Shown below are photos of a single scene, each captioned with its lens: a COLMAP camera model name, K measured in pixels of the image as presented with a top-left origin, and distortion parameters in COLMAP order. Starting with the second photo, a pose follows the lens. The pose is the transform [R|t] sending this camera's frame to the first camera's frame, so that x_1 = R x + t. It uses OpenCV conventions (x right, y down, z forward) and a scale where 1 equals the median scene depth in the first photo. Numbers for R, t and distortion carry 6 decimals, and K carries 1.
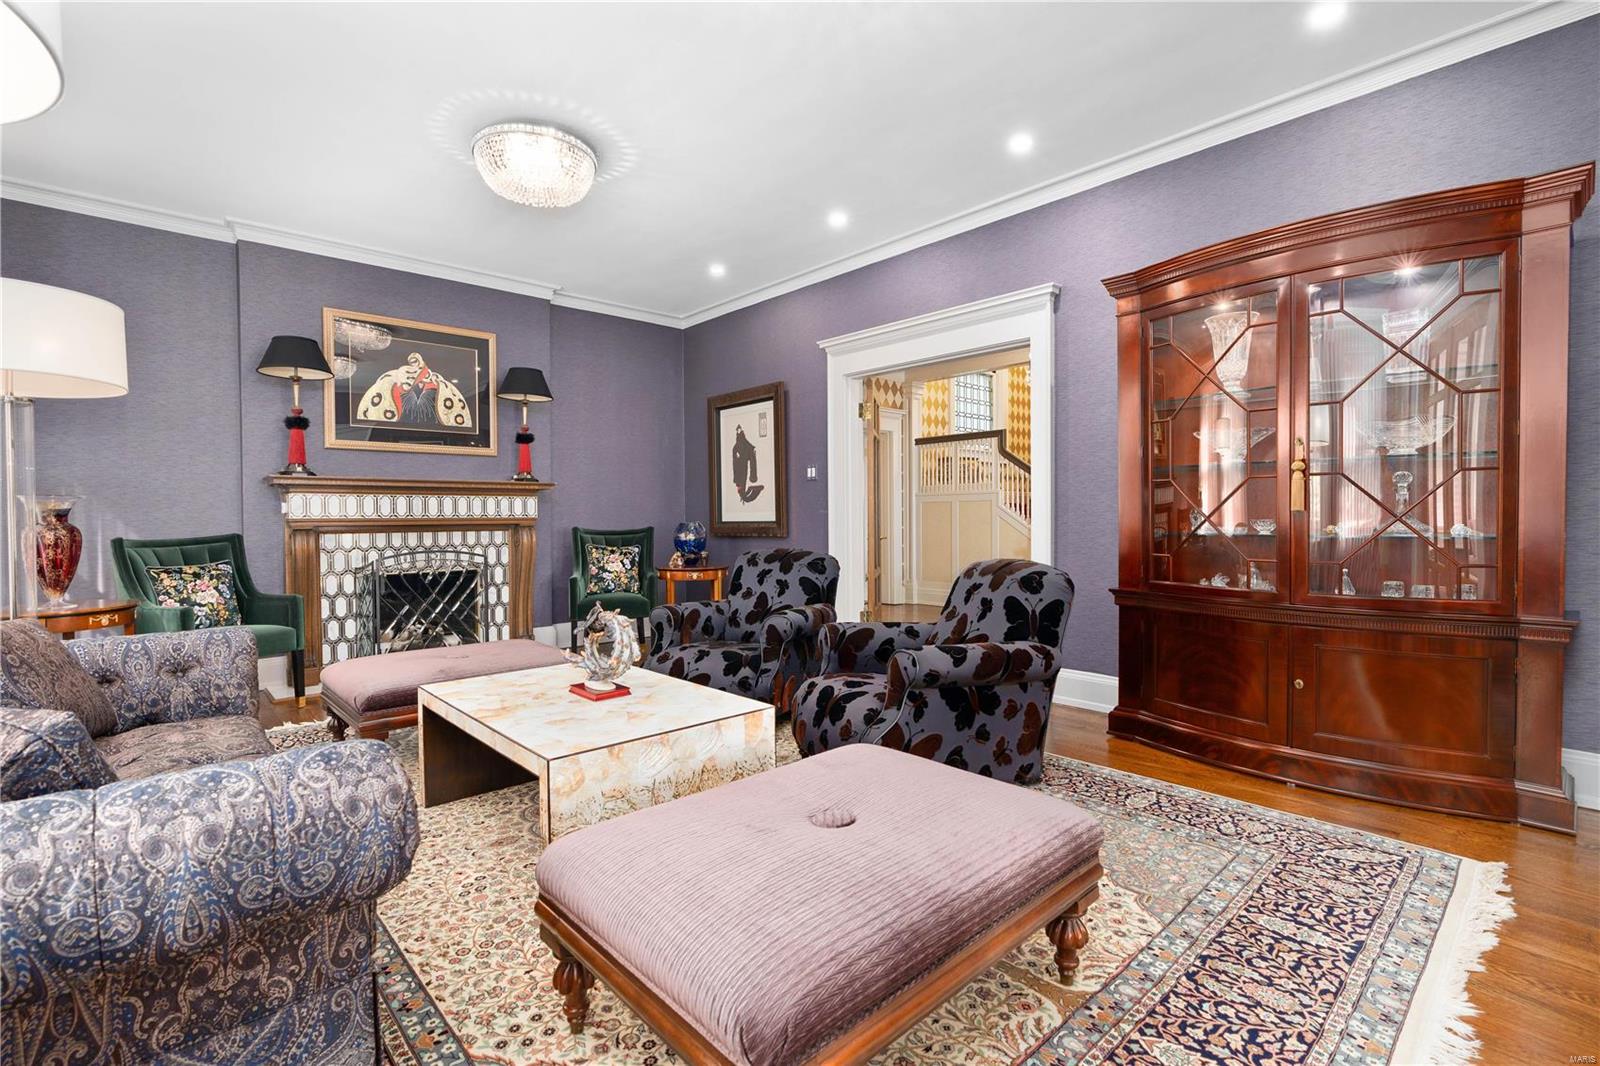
lens RADIAL K [[734.4, 0, 786.2], [0, 734.4, 522.6], [0, 0, 1]] dist [-0.009679, 0.003122]
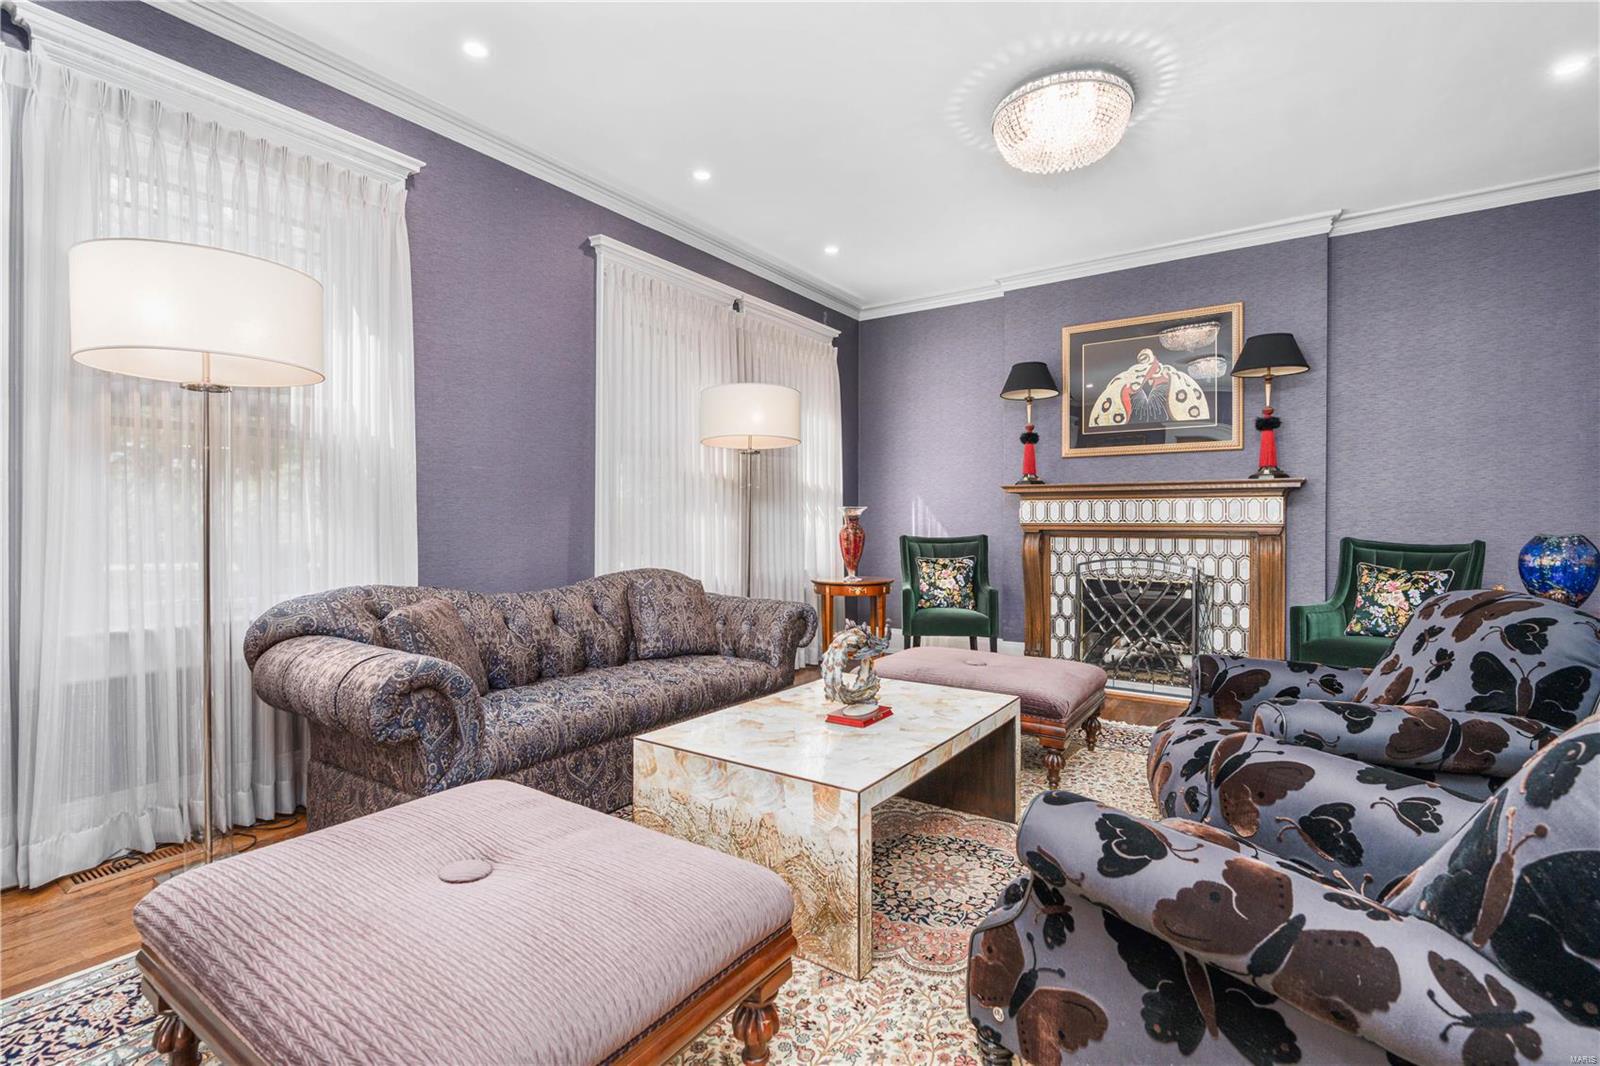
lens RADIAL K [[734.4, 0, 796.1], [0, 734.4, 524.3], [0, 0, 1]] dist [-0.009679, 0.003122]
pose [[0.233874, 0.009632, -0.972219, 0.321170], [-0.011311, 0.999910, 0.007186, -0.006878], [0.972201, 0.009316, 0.233962, 0.353337]]
